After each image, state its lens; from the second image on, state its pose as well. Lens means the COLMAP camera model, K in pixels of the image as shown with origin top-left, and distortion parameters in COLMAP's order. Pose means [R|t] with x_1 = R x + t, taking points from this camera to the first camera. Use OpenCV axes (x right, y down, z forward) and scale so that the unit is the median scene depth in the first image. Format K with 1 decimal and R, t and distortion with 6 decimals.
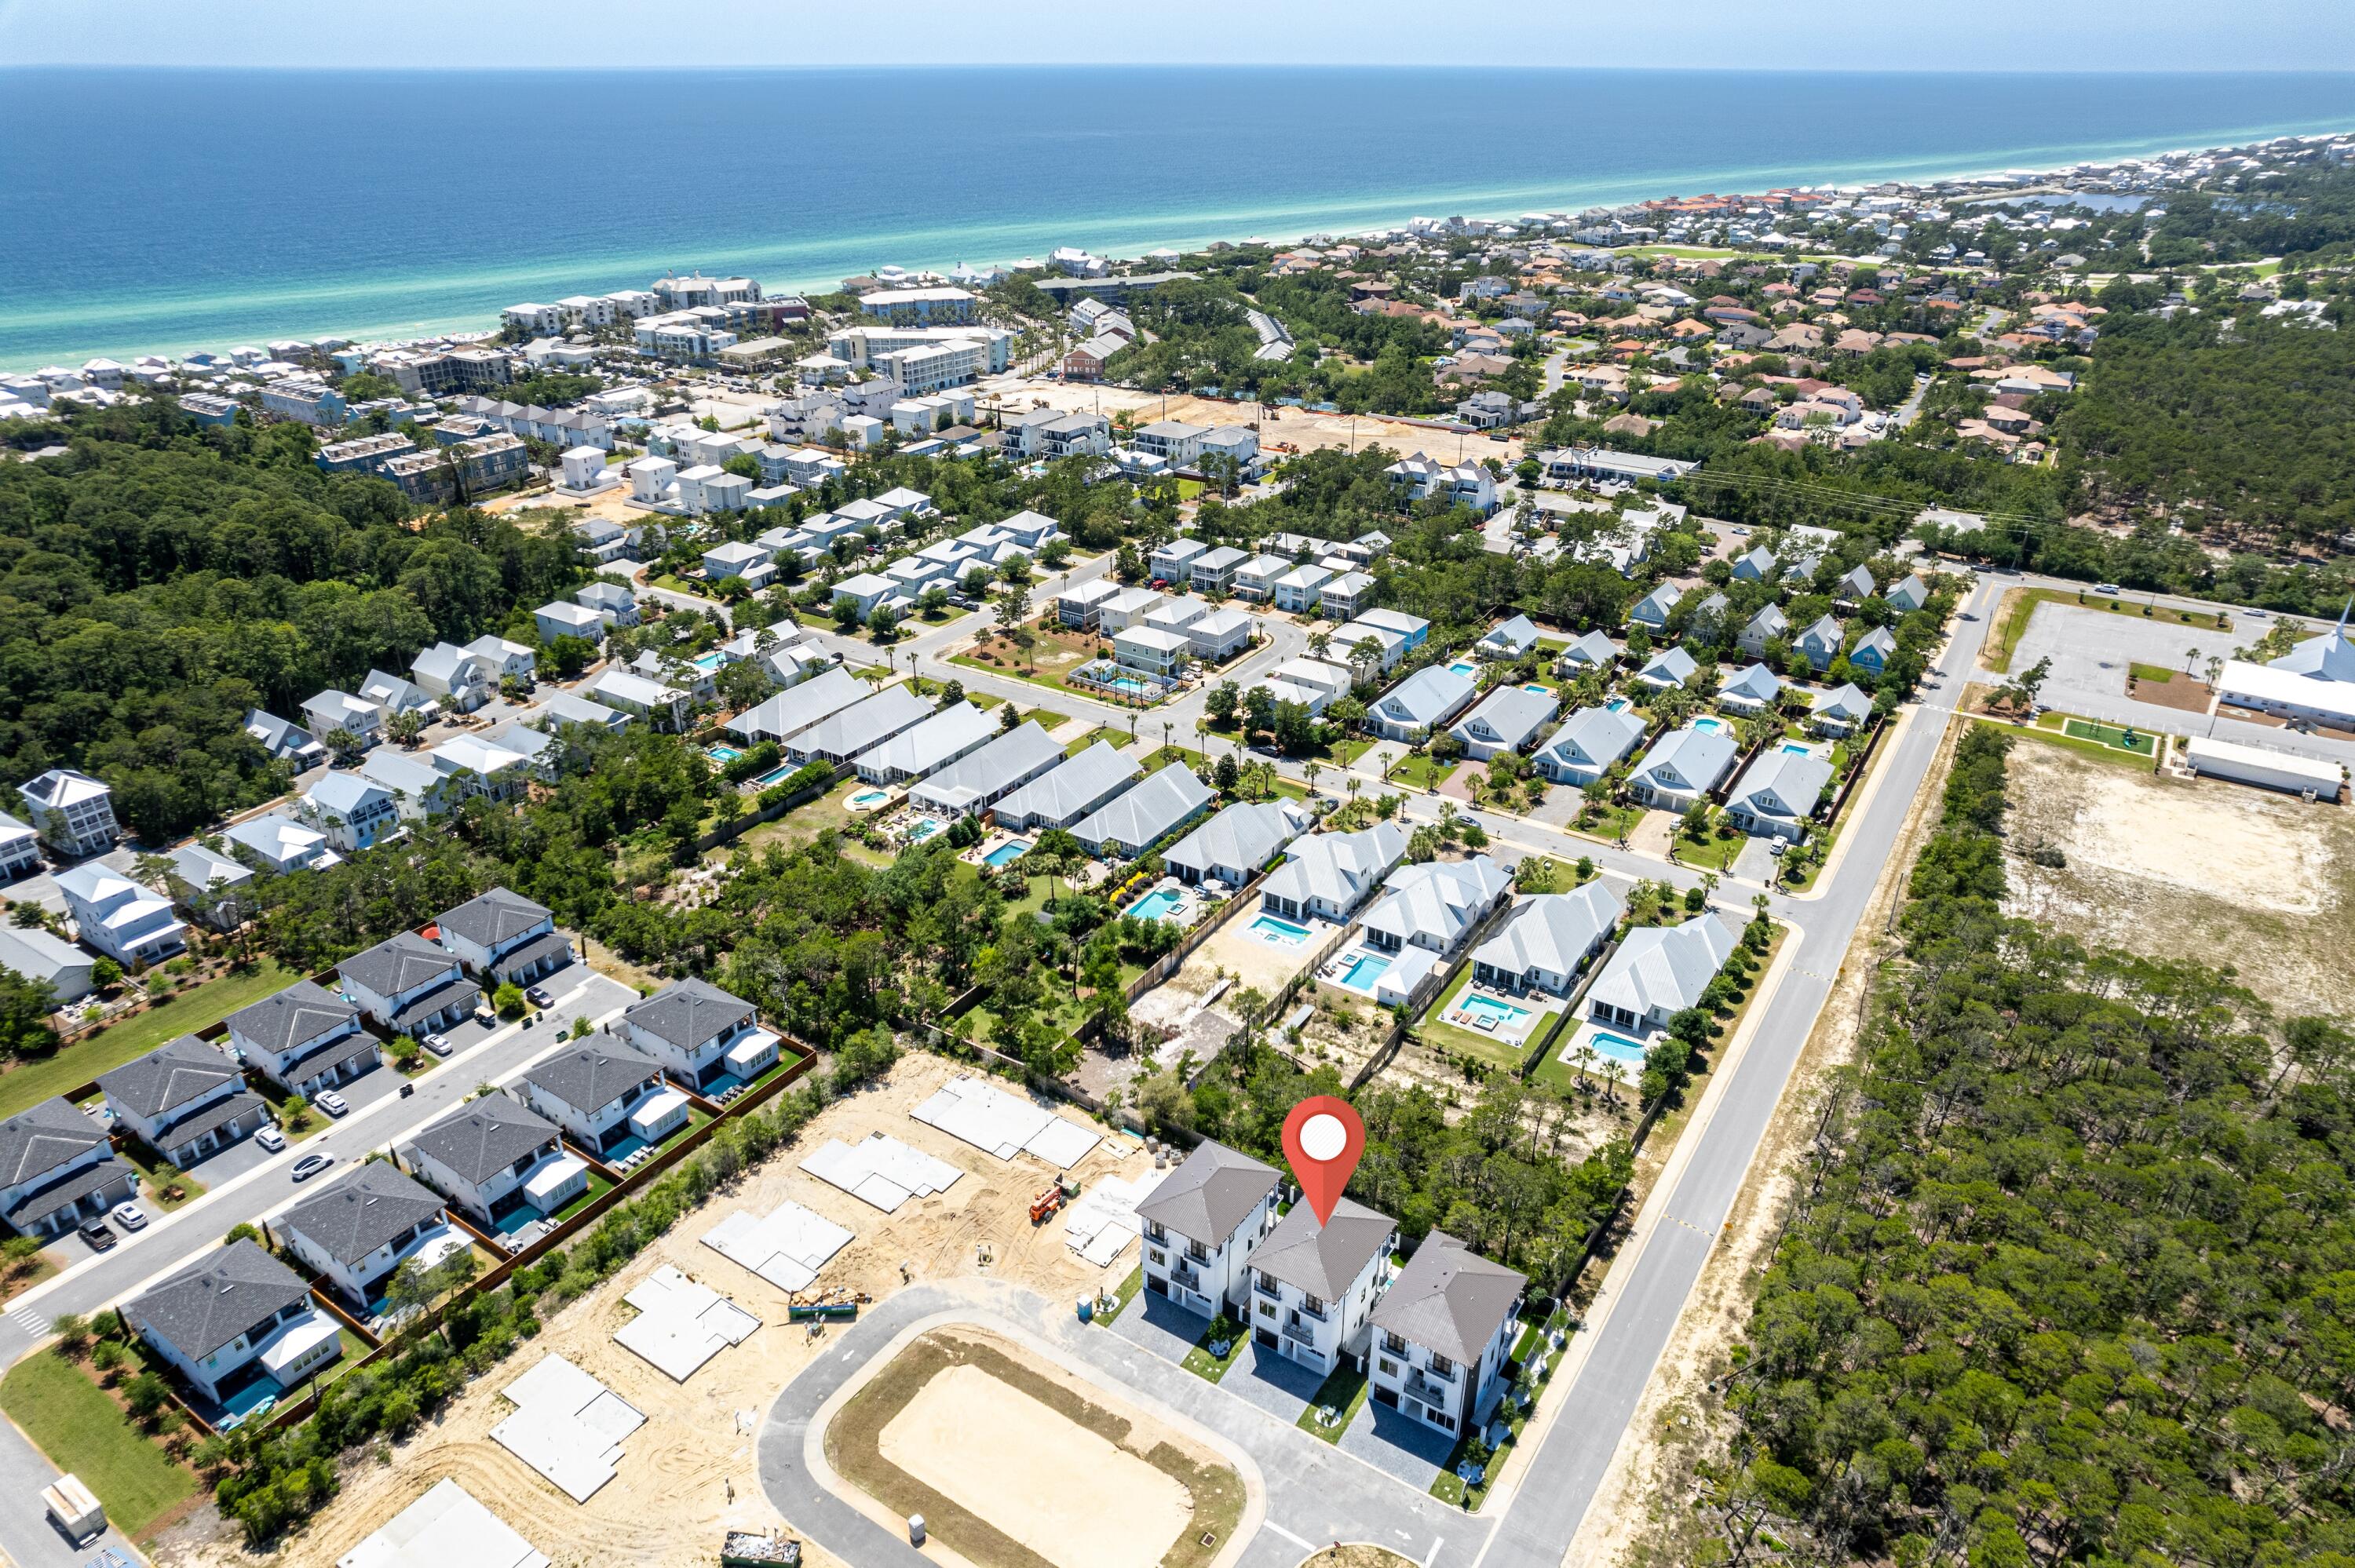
lens RADIAL K [[1495.4, 0, 1177.5], [0, 1495.4, 784.0], [0, 0, 1]] dist [-0.051558, 0.000115]
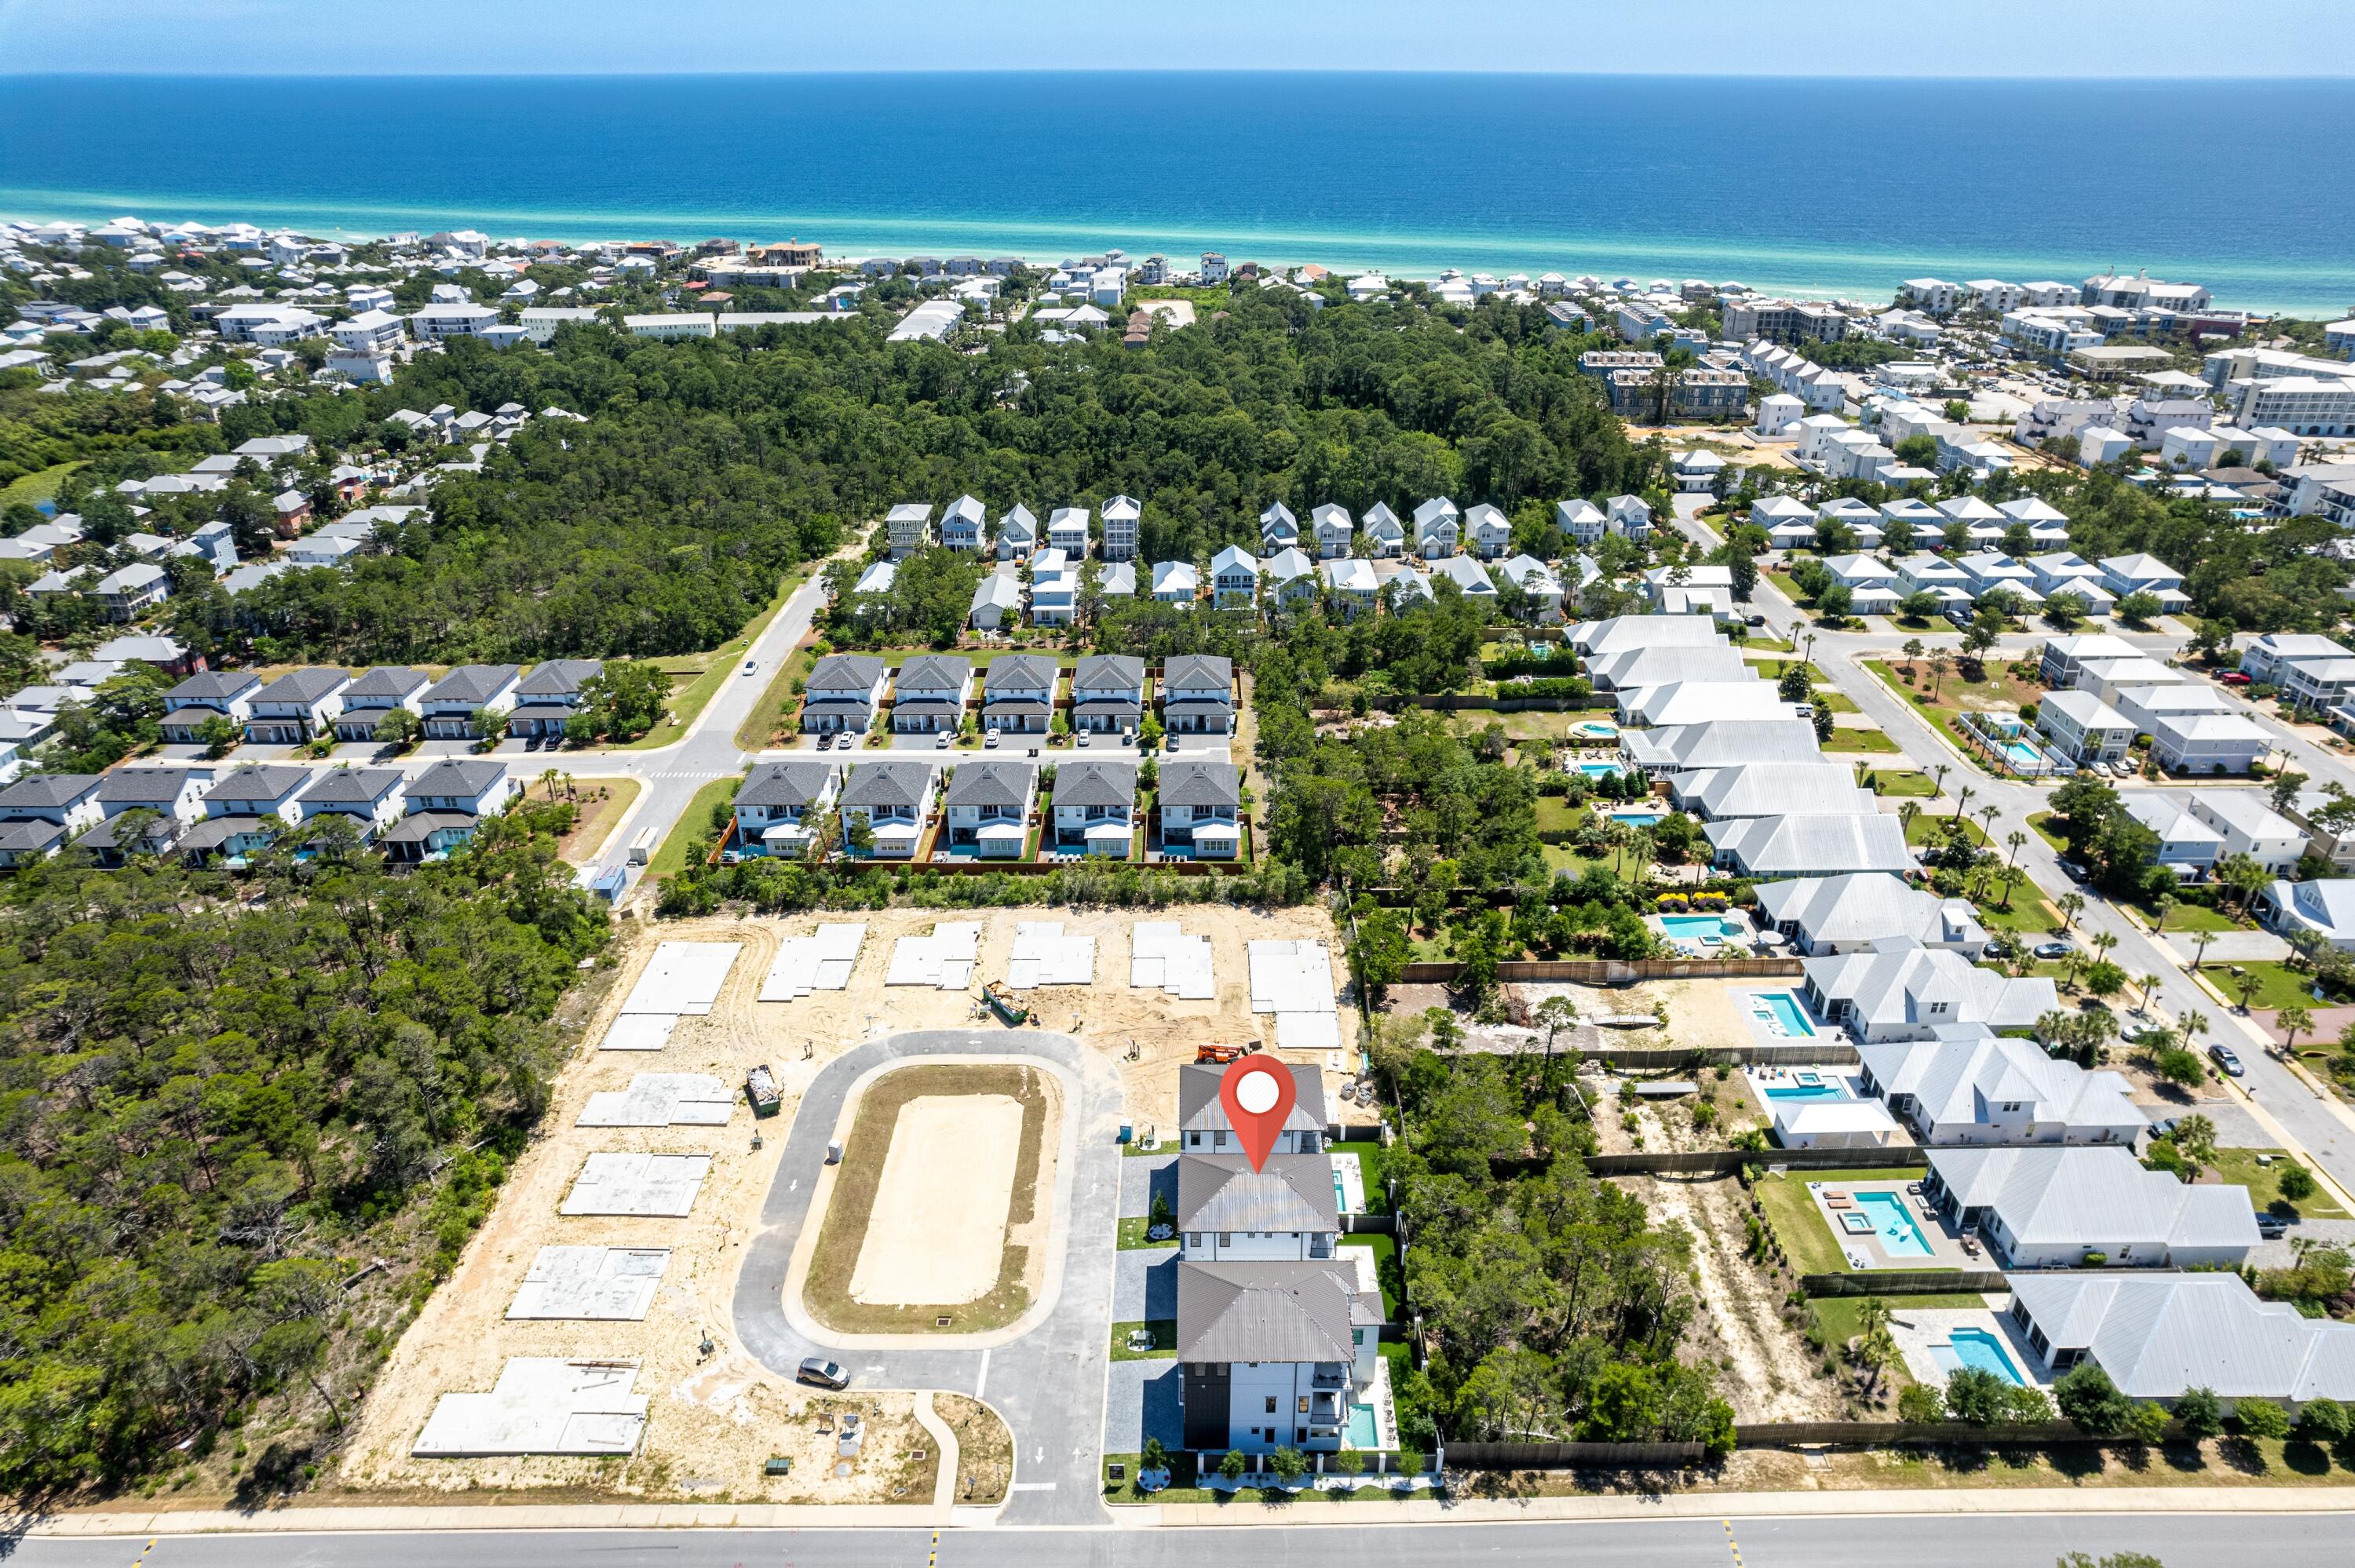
lens RADIAL K [[1486.4, 0, 1190.0], [0, 1486.4, 810.2], [0, 0, 1]] dist [-0.075181, 0.066135]
pose [[0.554450, 0.380688, -0.740041, 0.504712], [-0.371406, 0.908964, 0.189321, -0.034820], [0.744743, 0.169886, 0.645365, 0.300600]]
